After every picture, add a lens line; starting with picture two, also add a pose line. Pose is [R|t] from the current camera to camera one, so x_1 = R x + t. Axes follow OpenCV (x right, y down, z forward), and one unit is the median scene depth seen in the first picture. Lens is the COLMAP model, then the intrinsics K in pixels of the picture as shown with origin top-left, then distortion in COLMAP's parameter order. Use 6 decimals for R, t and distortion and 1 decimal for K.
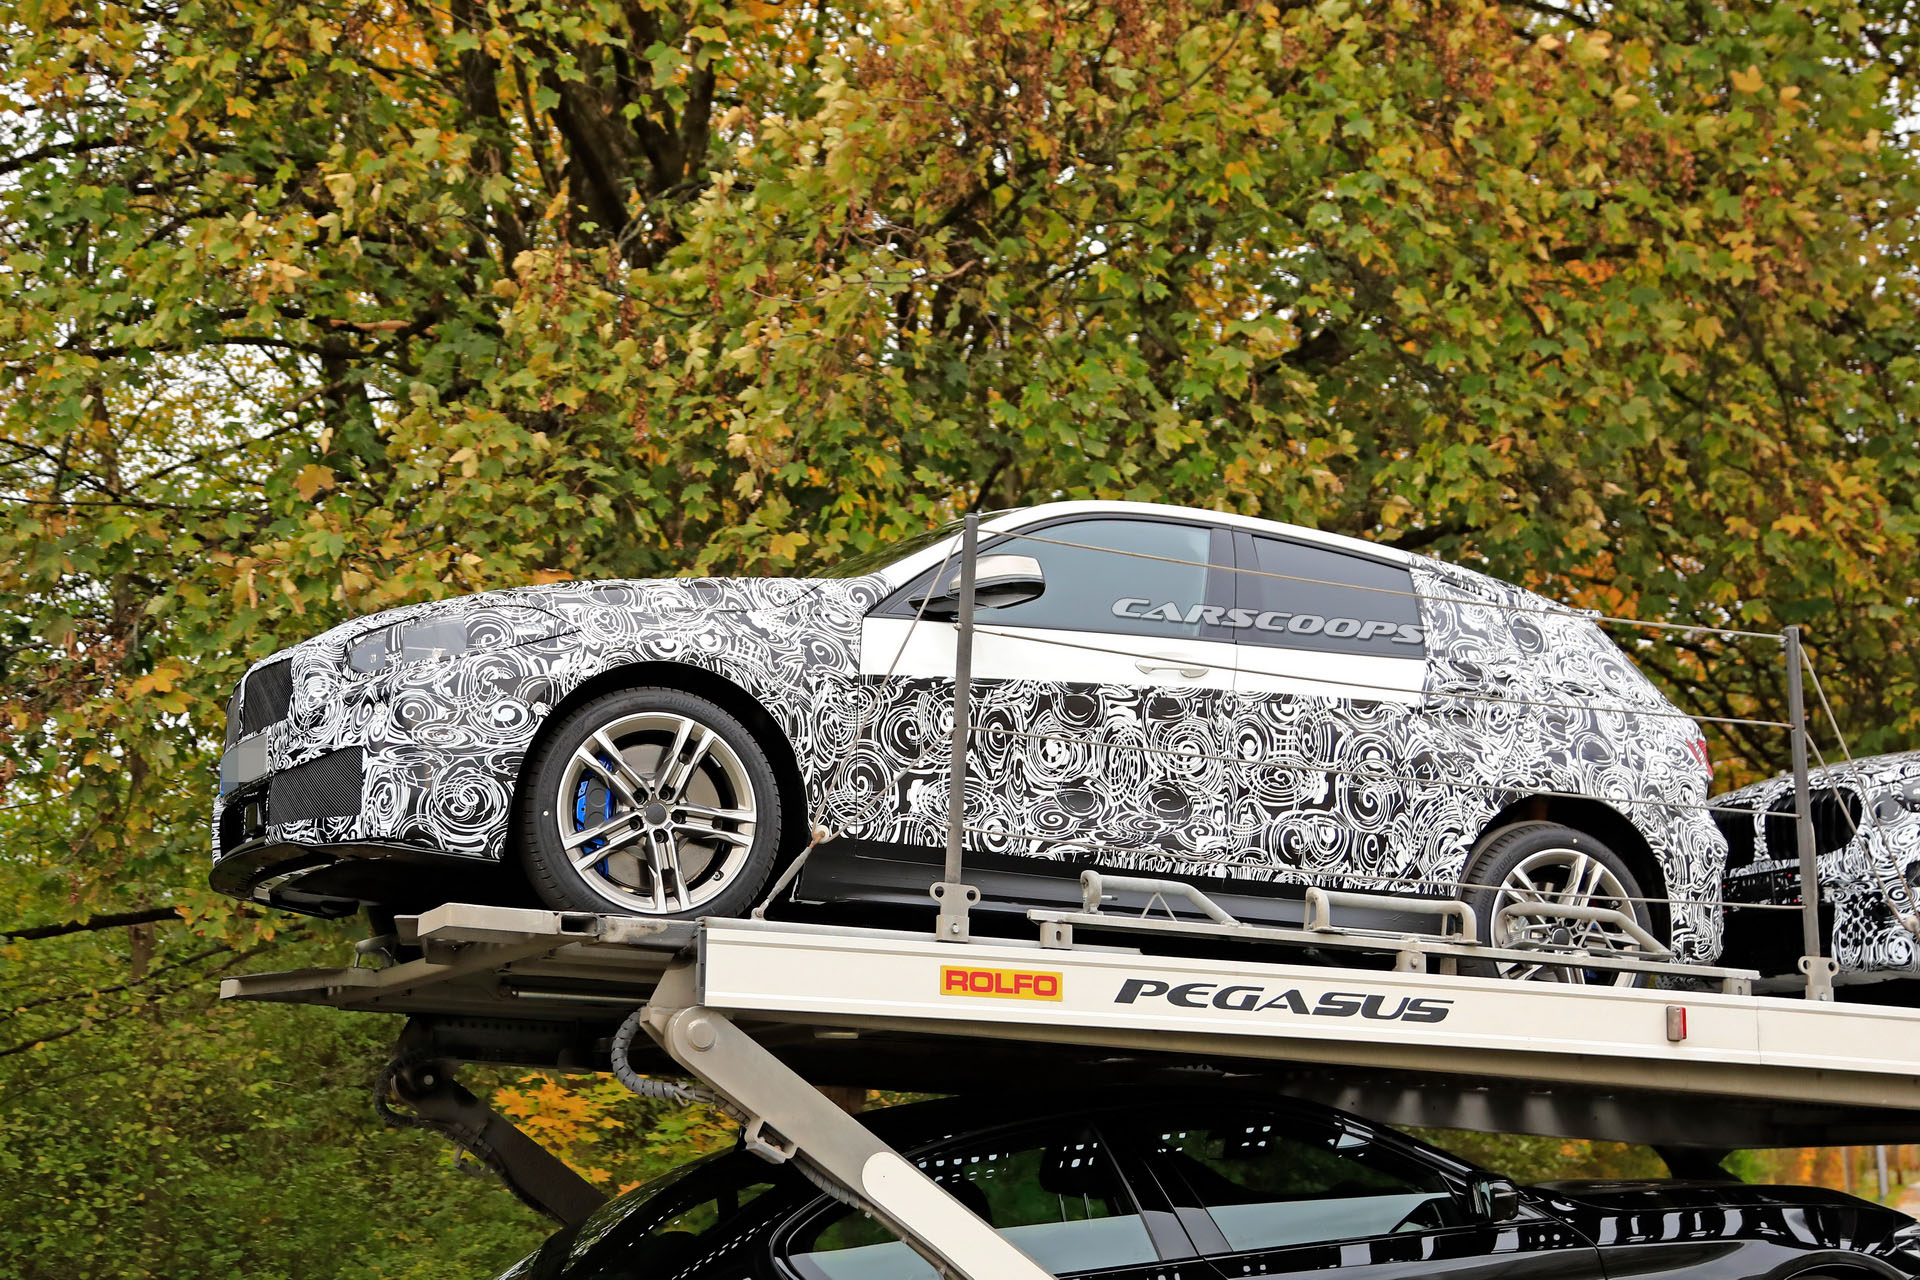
lens RADIAL K [[3049.9, 0, 751.1], [0, 3049.9, 641.6], [0, 0, 1]] dist [0.013335, 0.076475]
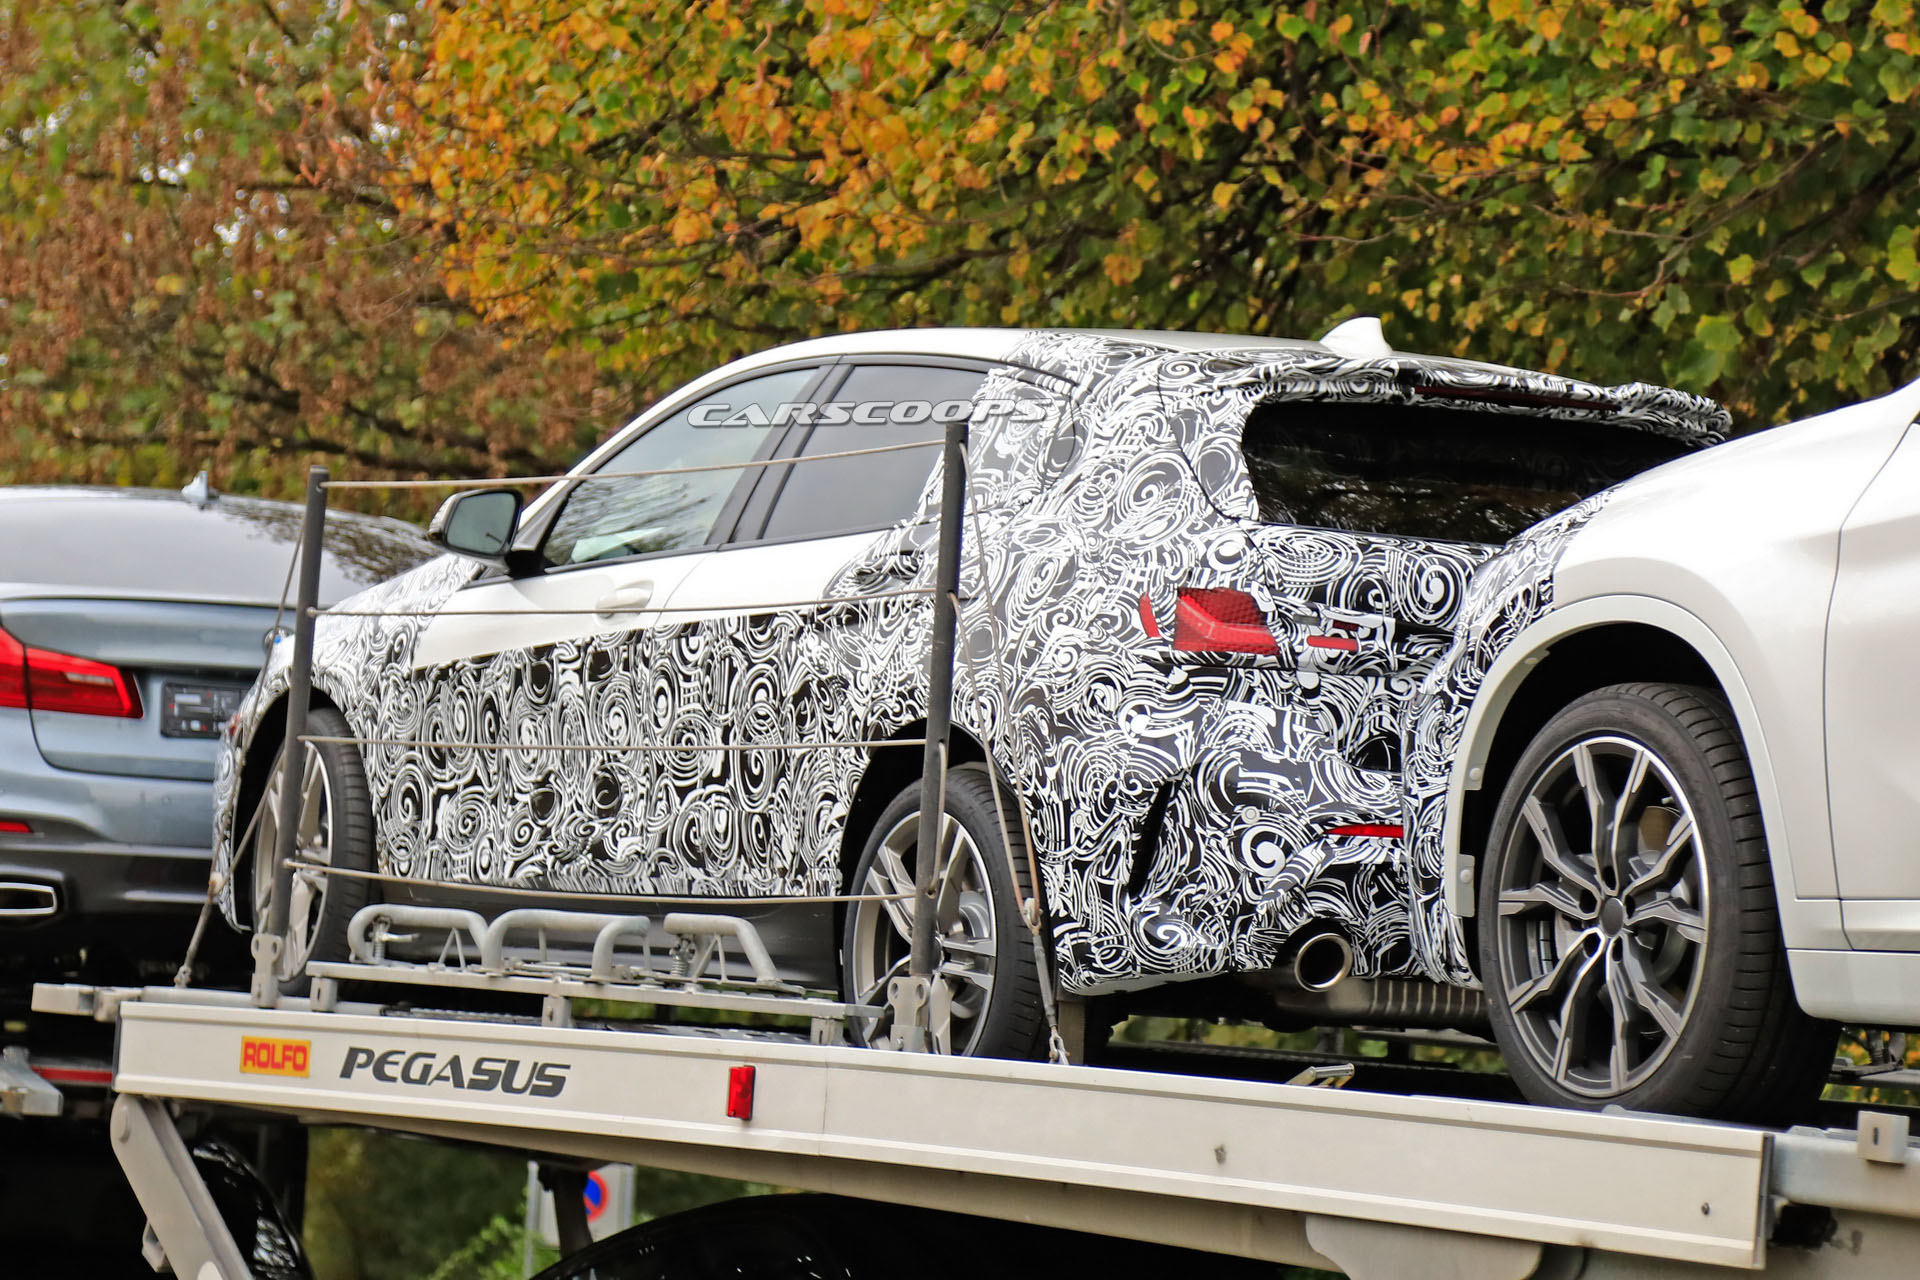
lens RADIAL K [[6512.7, 0, 960.0], [0, 6512.7, 640.0], [0, 0, 1]] dist [-0.061251, -0.424254]
pose [[0.146100, -0.079225, -0.986092, 1.684432], [0.144165, 0.987852, -0.058007, 0.118719], [0.978709, -0.133685, 0.155746, 0.851166]]
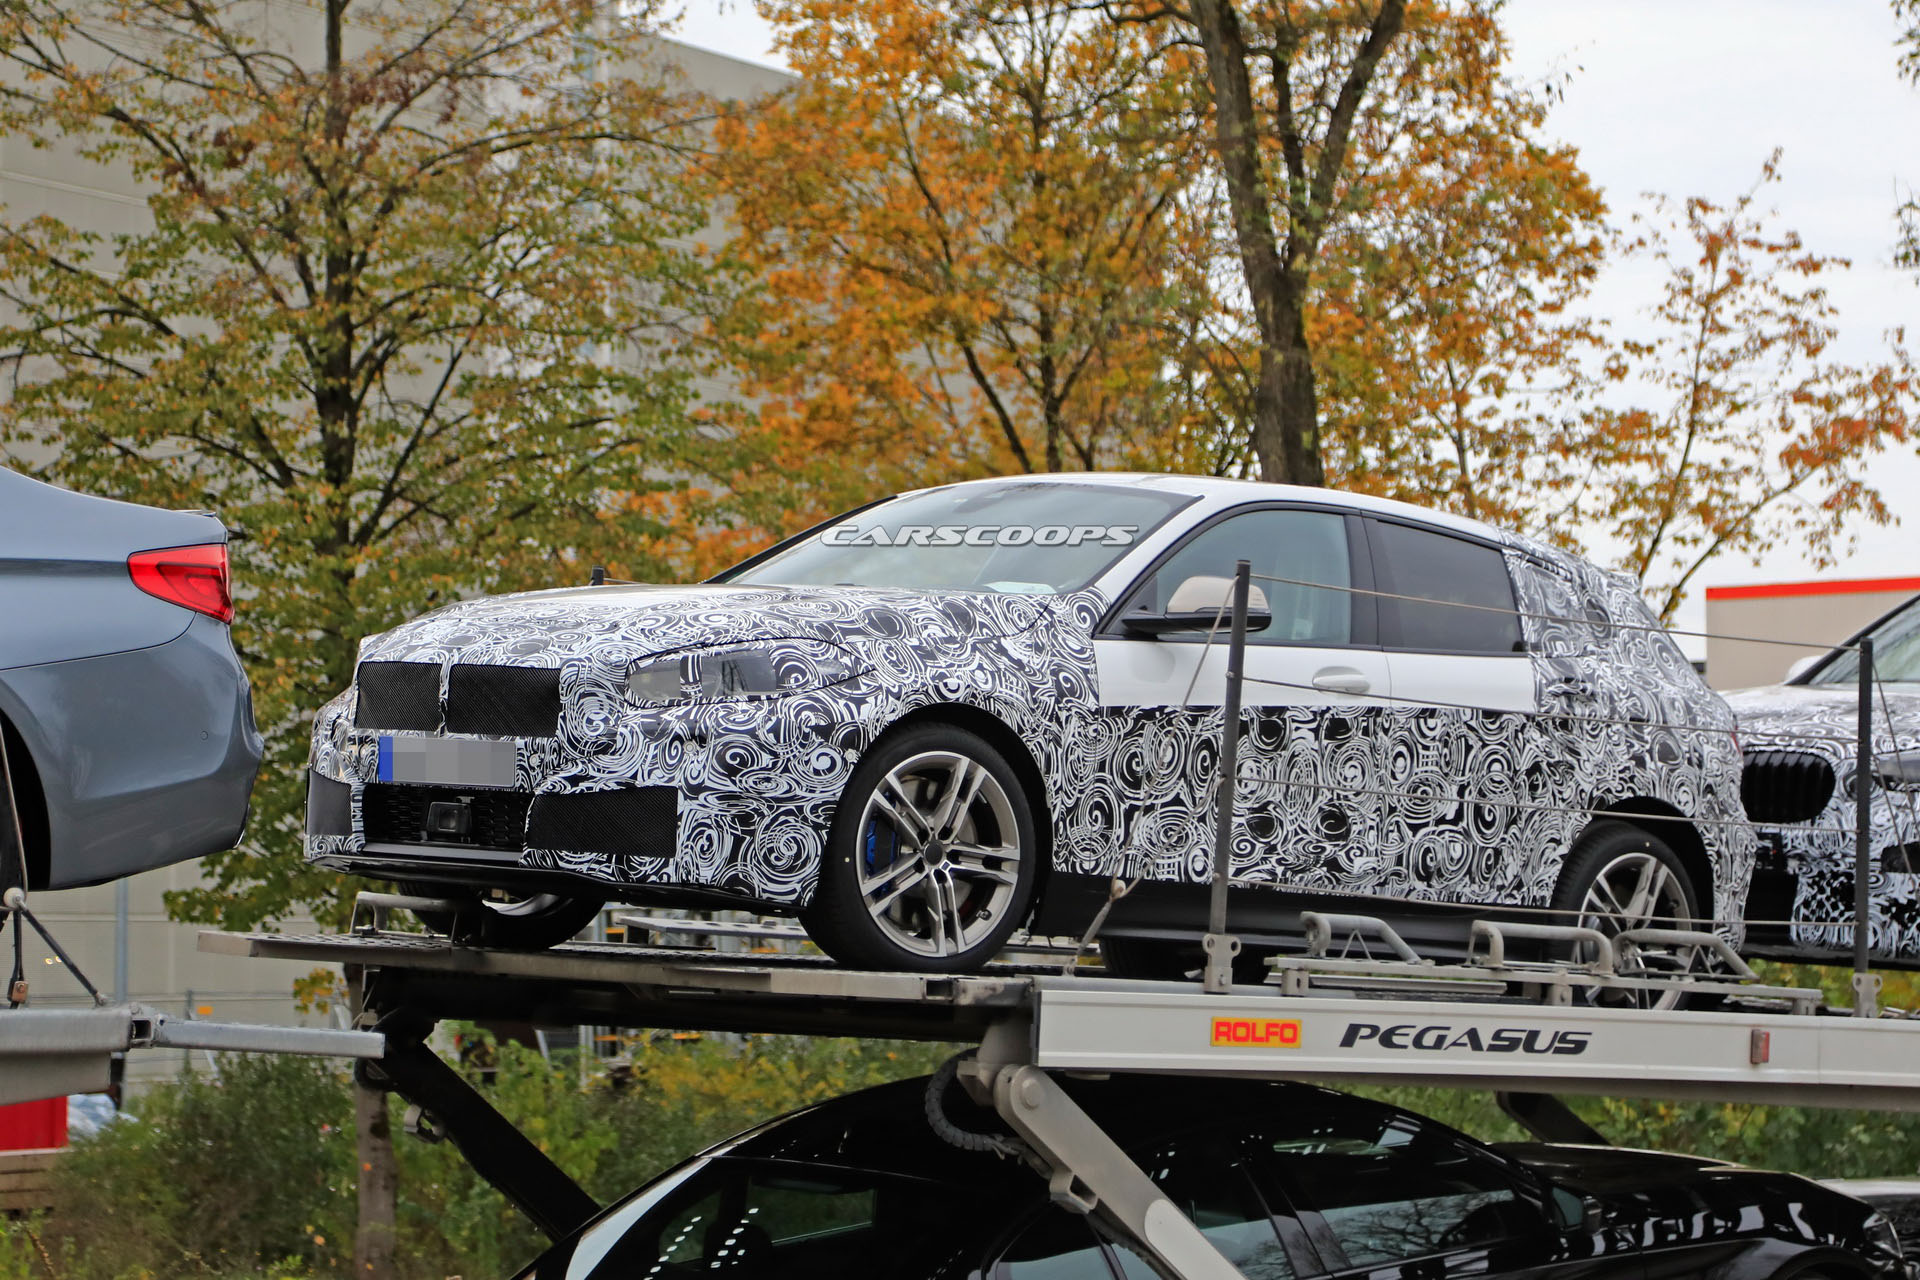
lens RADIAL K [[6512.7, 0, 960.0], [0, 6512.7, 640.0], [0, 0, 1]] dist [-0.061251, -0.424254]
pose [[0.920216, 0.032014, 0.390099, -0.800134], [-0.098557, 0.983489, 0.151776, -0.314560], [-0.378799, -0.178114, 0.908178, -0.857190]]
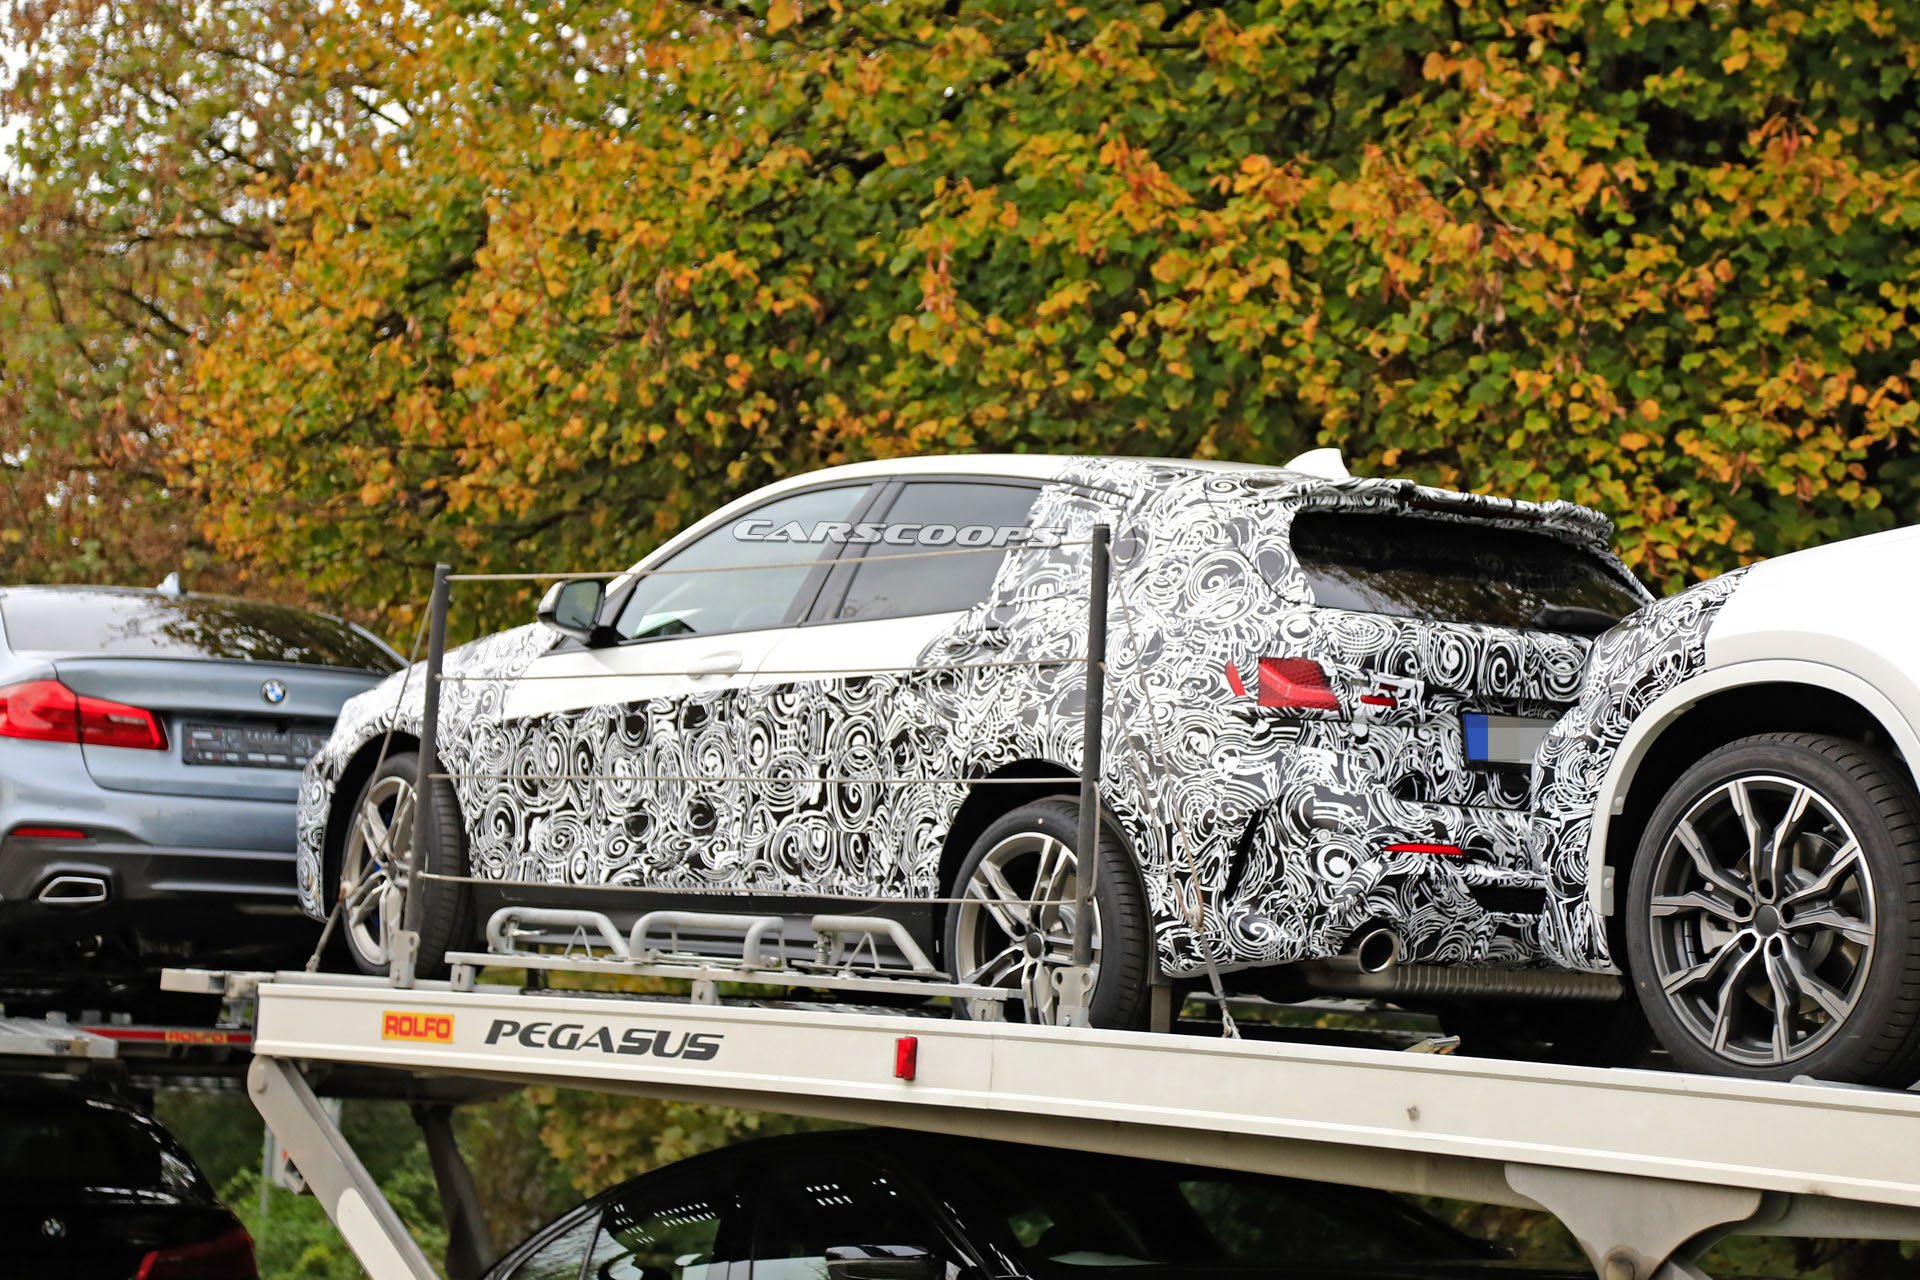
lens RADIAL K [[4217.1, 0, 999.1], [0, 4217.1, 644.3], [0, 0, 1]] dist [0.154843, 0.462650]
pose [[0.312165, -0.090040, -0.945751, 1.387168], [0.149916, 0.987694, -0.044550, 0.071635], [0.938125, -0.127877, 0.321822, 0.683508]]
